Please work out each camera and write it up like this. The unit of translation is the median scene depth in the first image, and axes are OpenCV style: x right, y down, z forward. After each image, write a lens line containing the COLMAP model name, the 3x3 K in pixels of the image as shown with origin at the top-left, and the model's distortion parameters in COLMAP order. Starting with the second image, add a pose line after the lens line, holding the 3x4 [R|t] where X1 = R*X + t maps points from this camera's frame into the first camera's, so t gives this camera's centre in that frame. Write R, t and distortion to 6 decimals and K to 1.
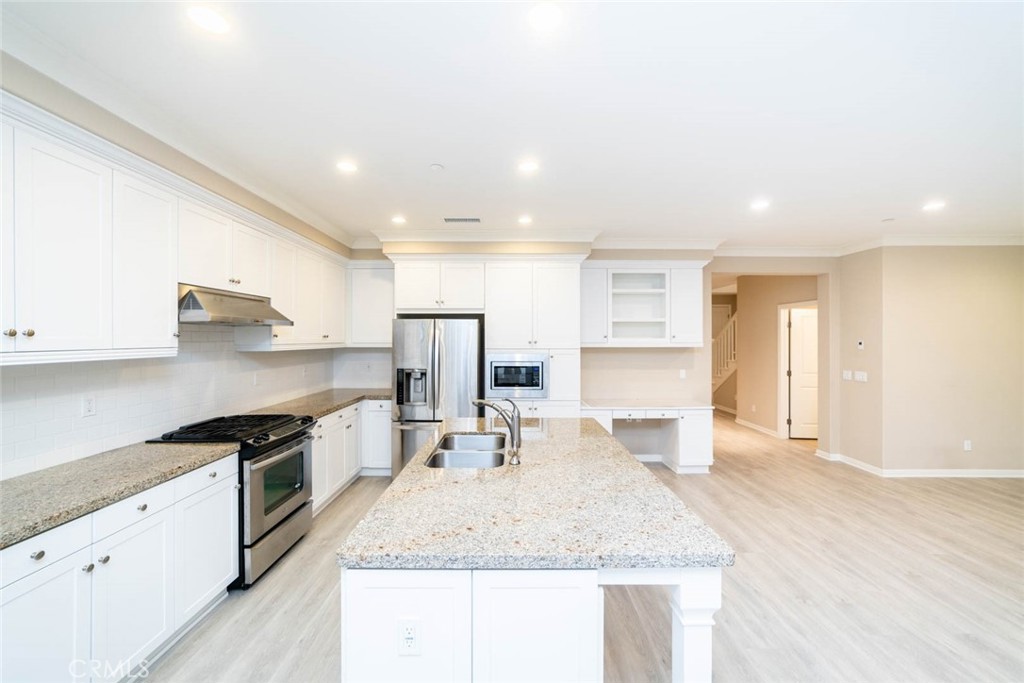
lens RADIAL K [[394.2, 0, 510.3], [0, 394.2, 337.6], [0, 0, 1]] dist [-0.023042, 0.007806]
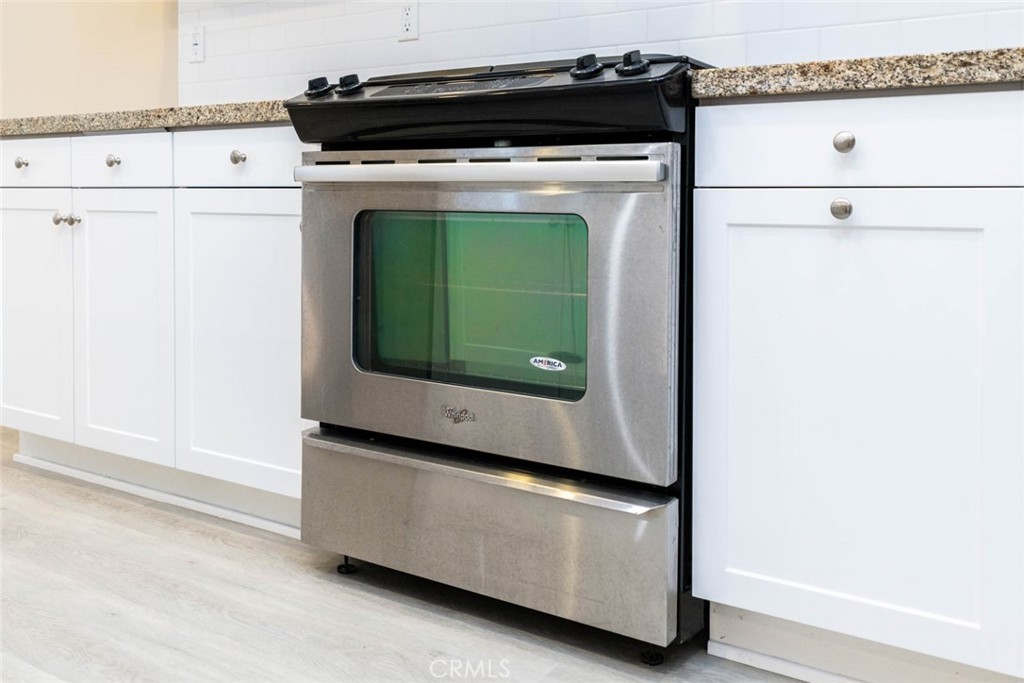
lens RADIAL K [[842.4, 0, 532.3], [0, 842.4, 215.5], [0, 0, 1]] dist [-0.003569, -0.001304]
pose [[-0.498855, 0.020945, -0.866432, -0.096060], [-0.004224, 0.999637, 0.026597, 0.194102], [0.866675, 0.016928, -0.498586, 0.838915]]
